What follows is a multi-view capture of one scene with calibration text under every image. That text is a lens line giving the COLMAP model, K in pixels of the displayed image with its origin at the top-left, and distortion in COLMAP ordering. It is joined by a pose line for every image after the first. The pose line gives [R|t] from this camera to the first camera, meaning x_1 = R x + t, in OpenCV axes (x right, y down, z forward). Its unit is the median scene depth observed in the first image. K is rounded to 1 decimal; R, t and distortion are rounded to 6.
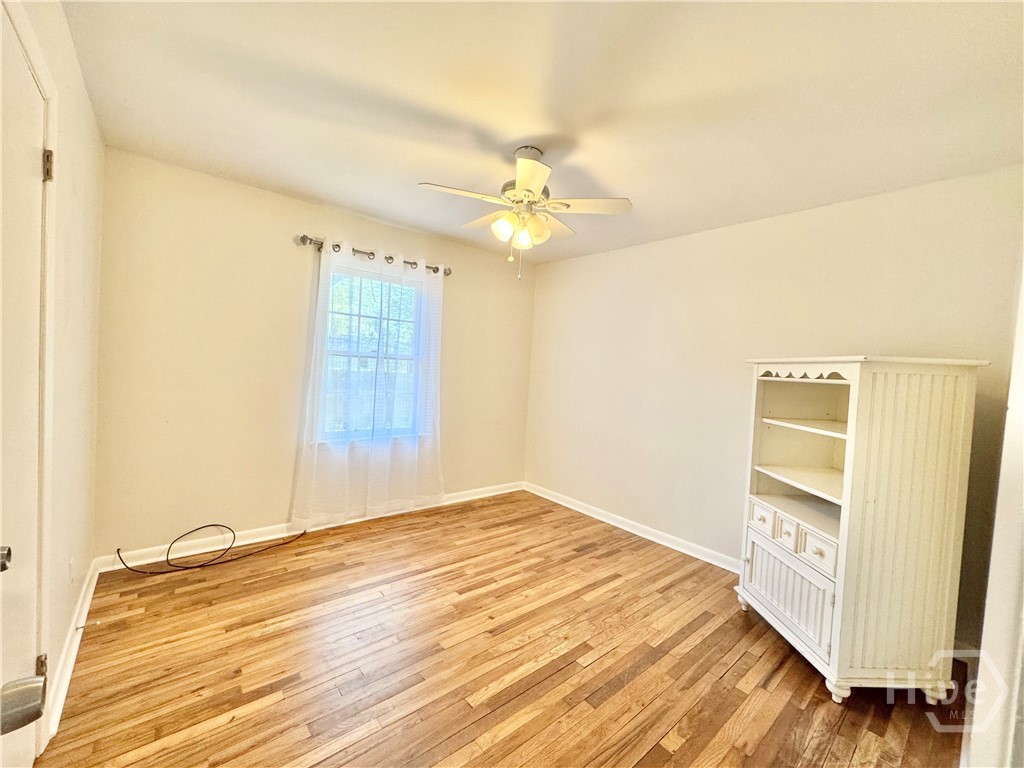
lens RADIAL K [[427.5, 0, 528.2], [0, 427.5, 387.4], [0, 0, 1]] dist [-0.000765, 0.000000]
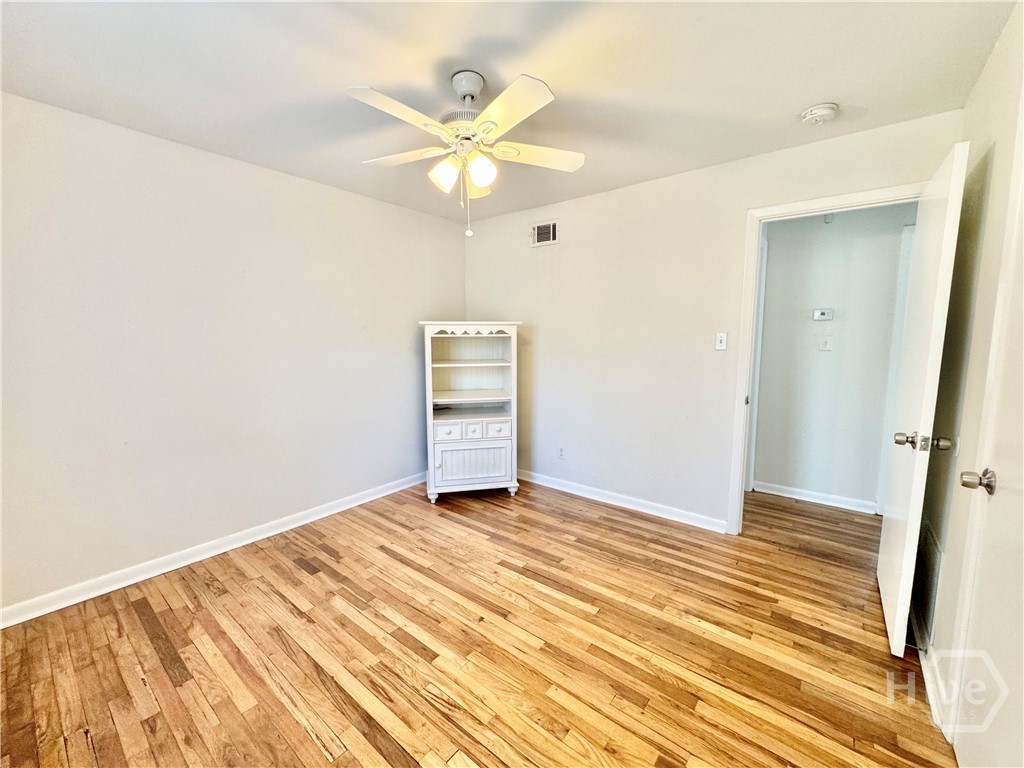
lens RADIAL K [[407.8, 0, 512.0], [0, 407.8, 384.0], [0, 0, 1]] dist [-0.001876, -0.000079]
pose [[-0.173548, -0.173694, 0.969387, -0.799540], [0.037587, 0.982438, 0.182762, -0.099194], [-0.984108, 0.068154, -0.163971, 0.985735]]
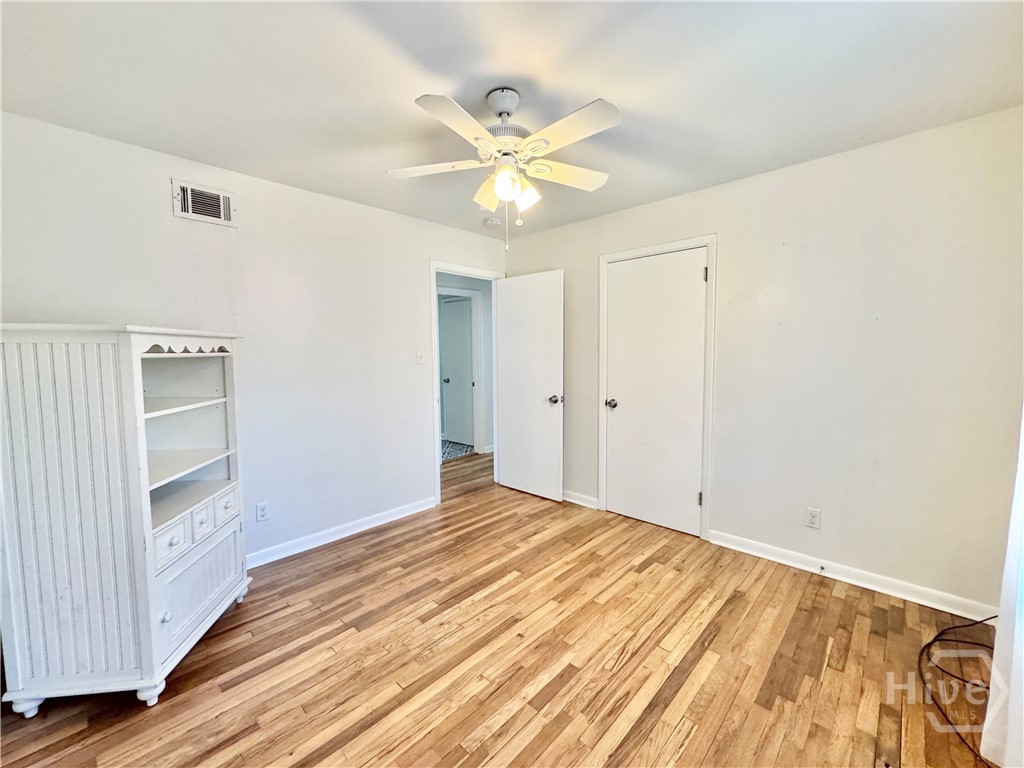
lens RADIAL K [[407.8, 0, 512.0], [0, 407.8, 384.0], [0, 0, 1]] dist [-0.001876, -0.000079]
pose [[-0.996562, -0.042166, -0.071319, 0.014506], [-0.050818, 0.990952, 0.124223, -0.086336], [0.065436, 0.127421, -0.989688, 1.682061]]
